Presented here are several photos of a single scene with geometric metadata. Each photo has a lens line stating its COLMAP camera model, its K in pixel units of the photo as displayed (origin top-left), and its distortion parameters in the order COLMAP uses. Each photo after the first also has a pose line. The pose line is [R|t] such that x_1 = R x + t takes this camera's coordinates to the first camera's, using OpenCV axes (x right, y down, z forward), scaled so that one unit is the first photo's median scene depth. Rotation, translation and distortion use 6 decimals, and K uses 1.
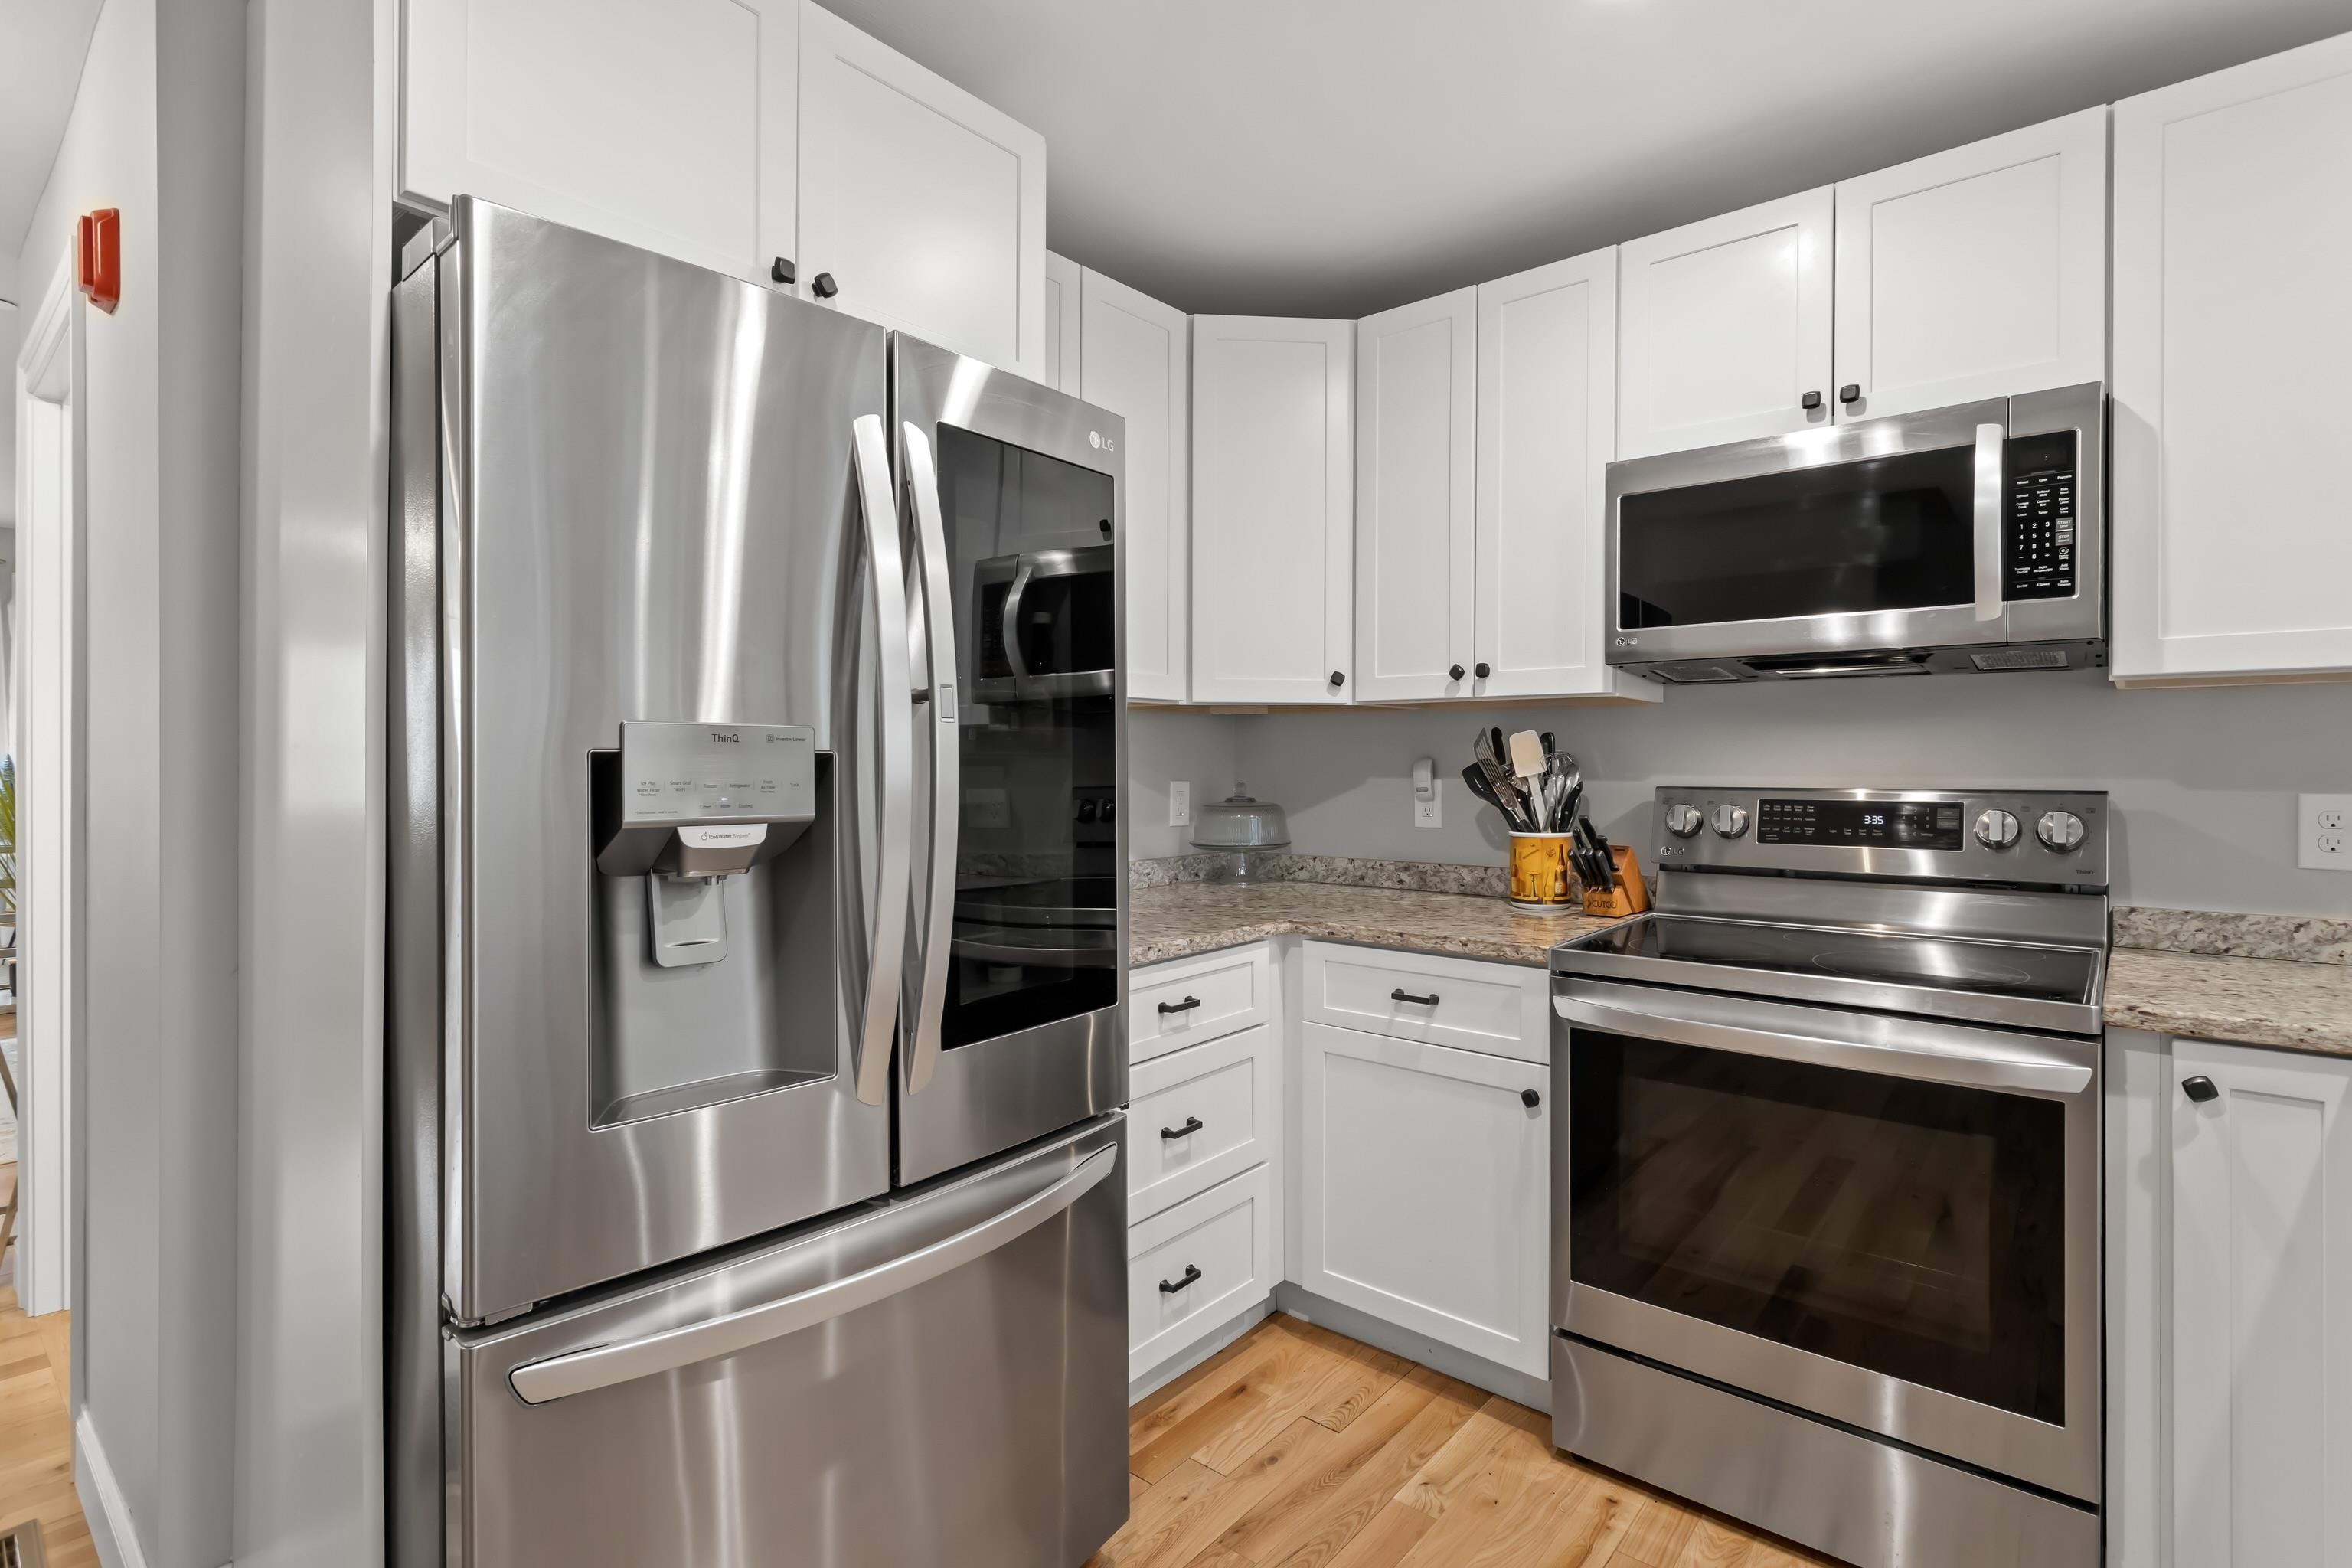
lens RADIAL K [[1123.8, 0, 1134.5], [0, 1123.8, 765.3], [0, 0, 1]] dist [0.003608, 0.000828]
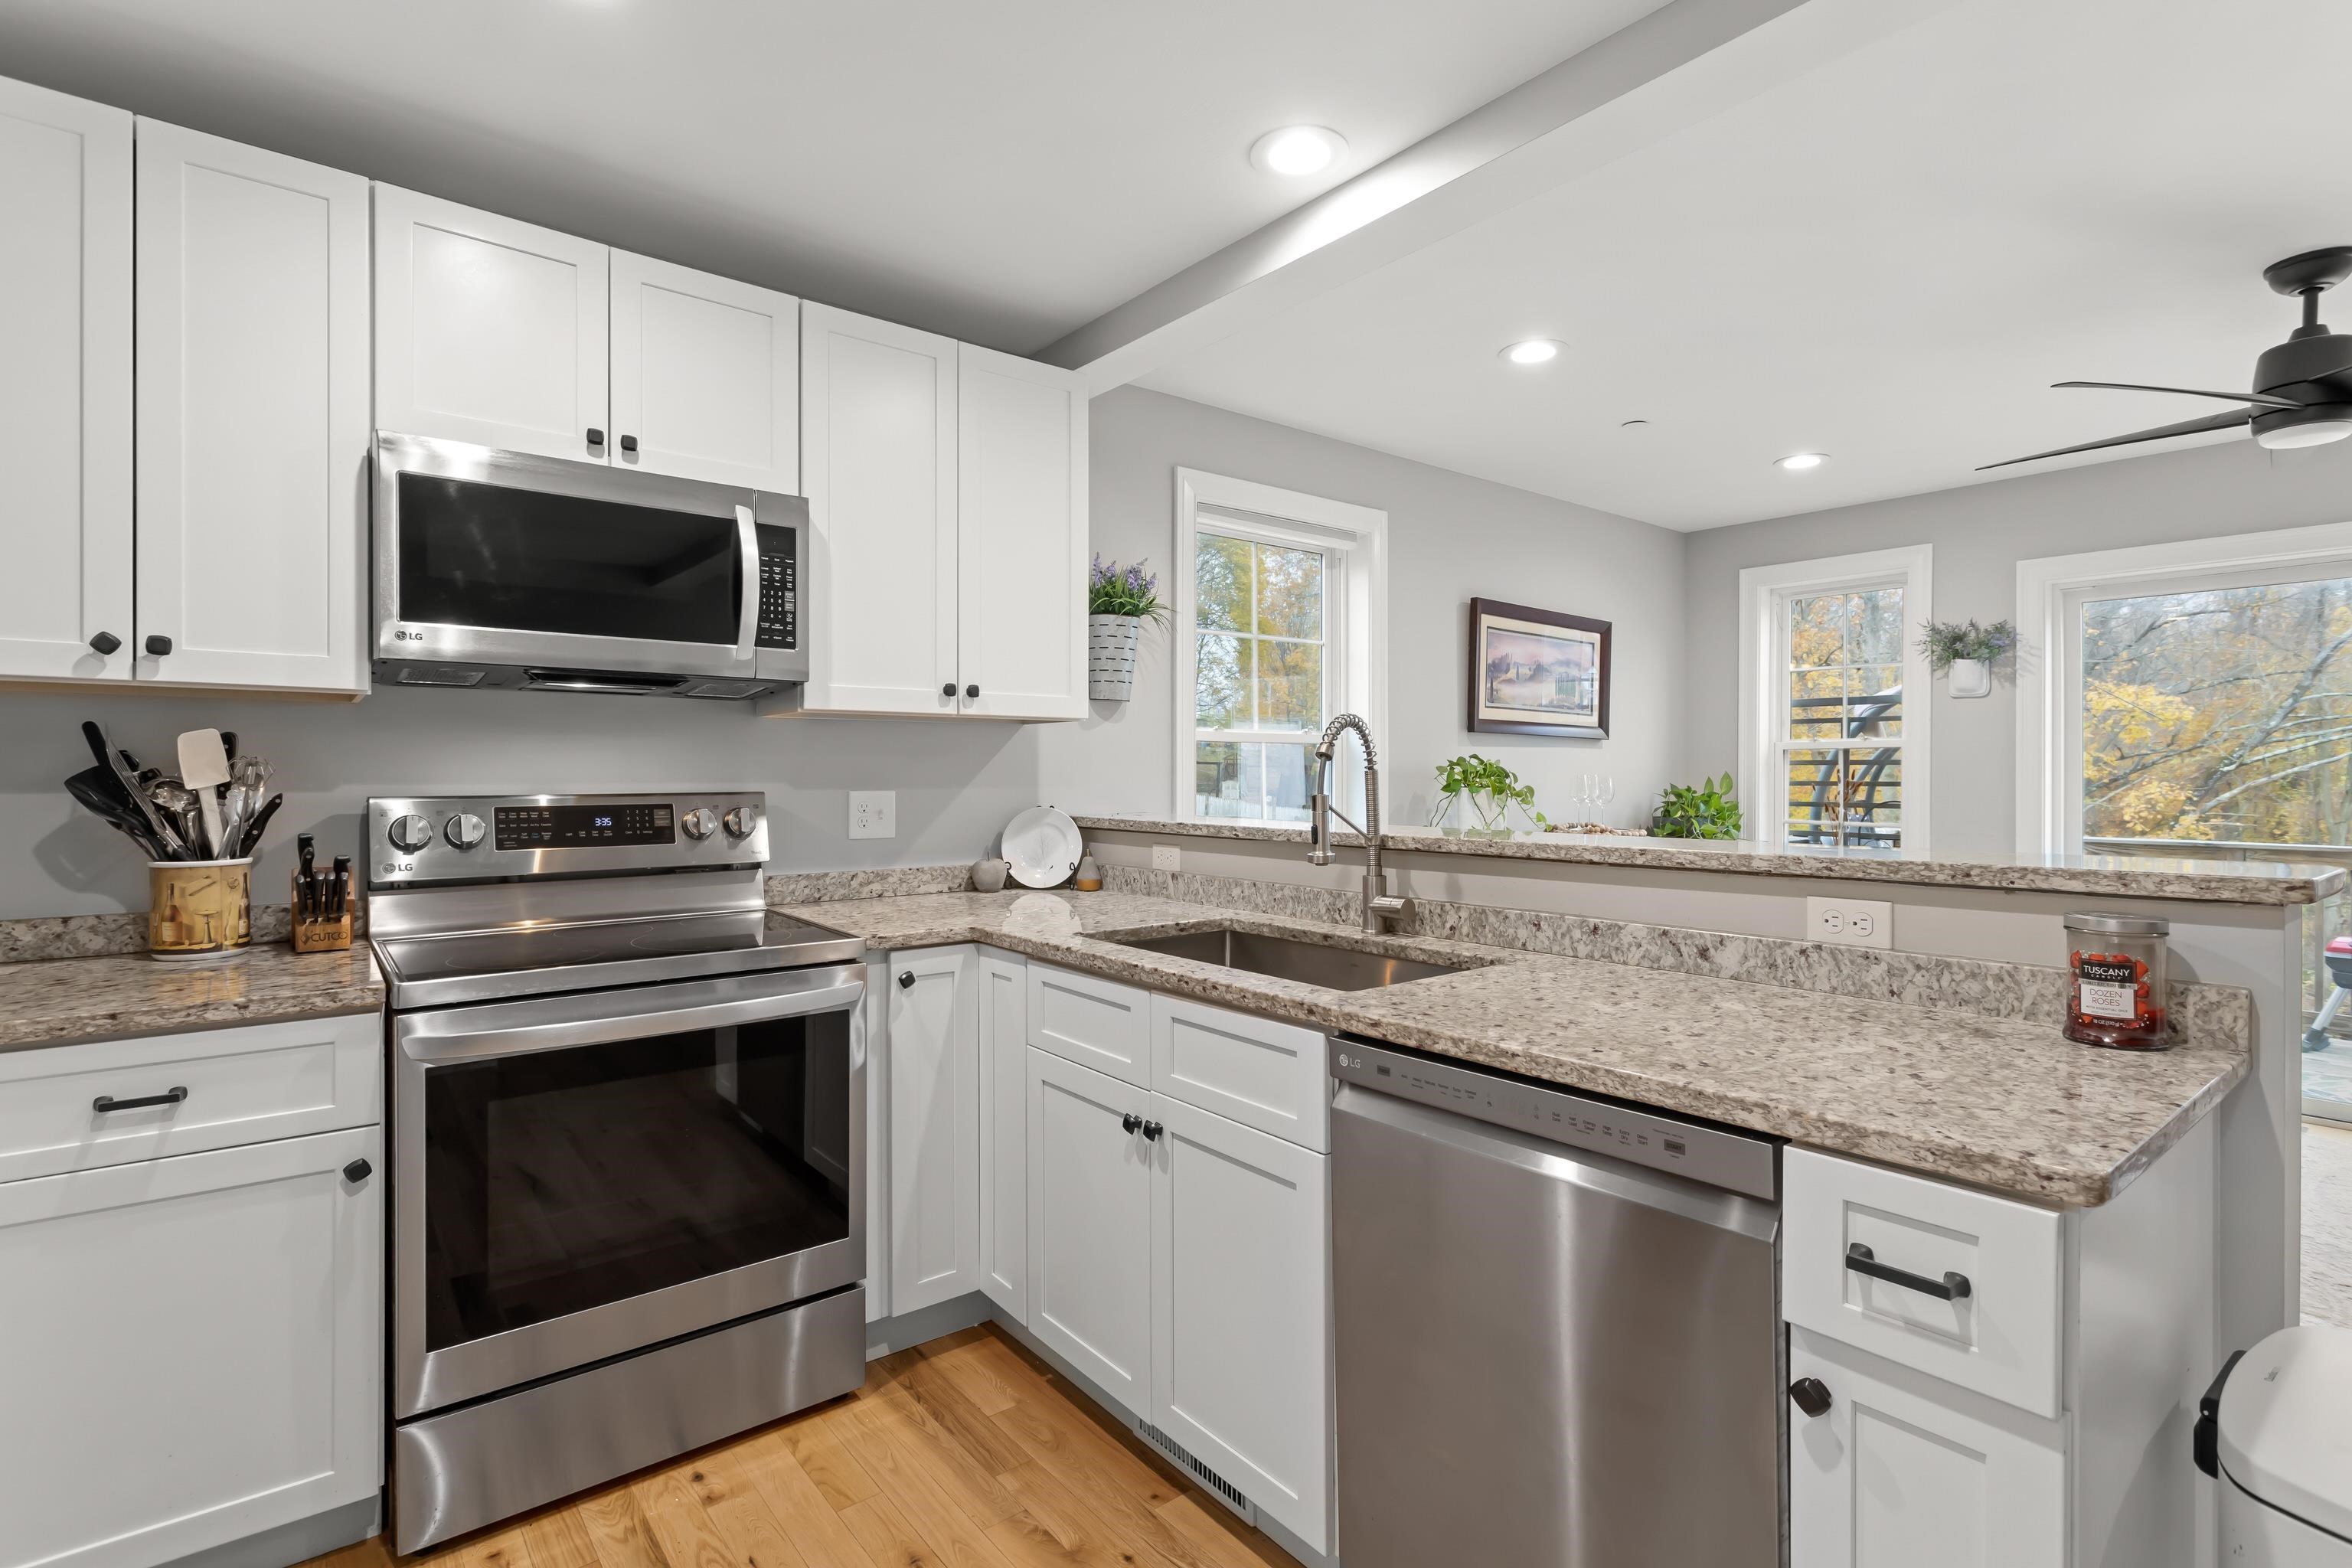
lens RADIAL K [[1123.8, 0, 1195.5], [0, 1123.8, 781.6], [0, 0, 1]] dist [0.003608, 0.000828]
pose [[0.174578, -0.007185, 0.984617, -0.369693], [0.002227, 0.999974, 0.006903, 0.002008], [-0.984641, 0.000988, 0.174590, 0.242521]]
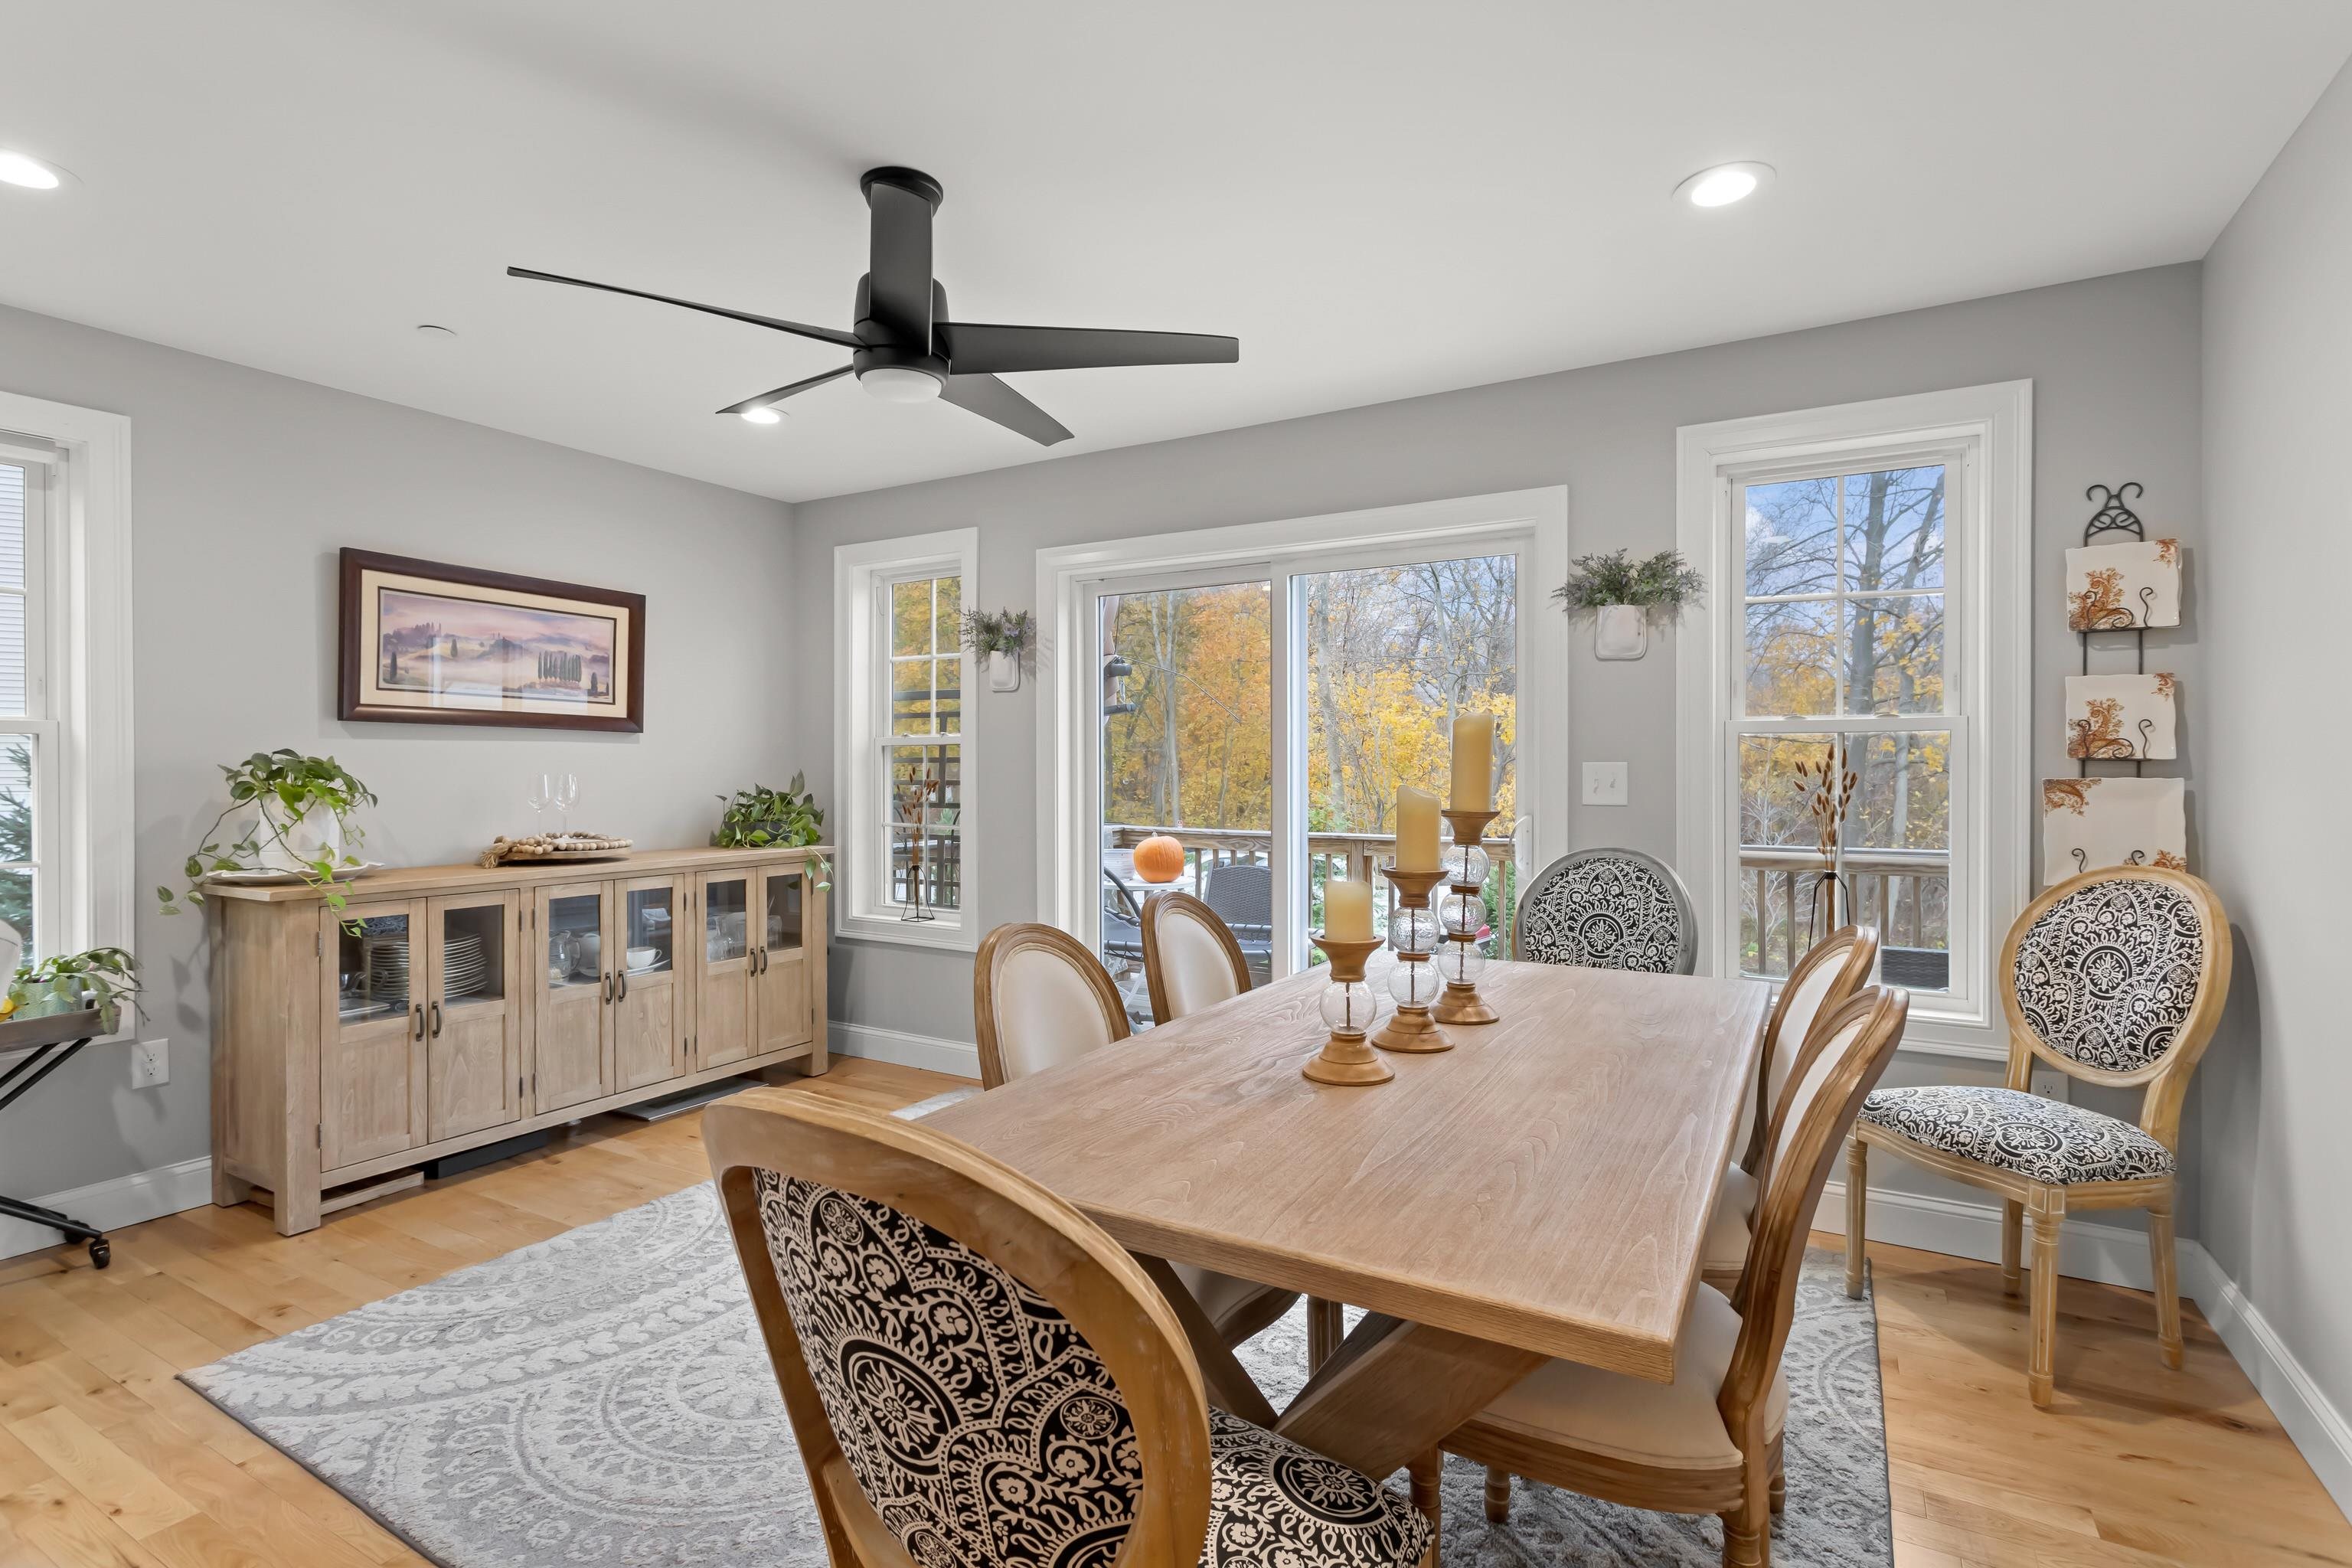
lens RADIAL K [[1123.8, 0, 1161.0], [0, 1123.8, 779.7], [0, 0, 1]] dist [0.003608, 0.000828]
pose [[-0.176612, -0.009571, 0.984234, -0.017425], [0.003481, 0.999940, 0.010349, -0.001650], [-0.984274, 0.005254, -0.176568, -0.841063]]
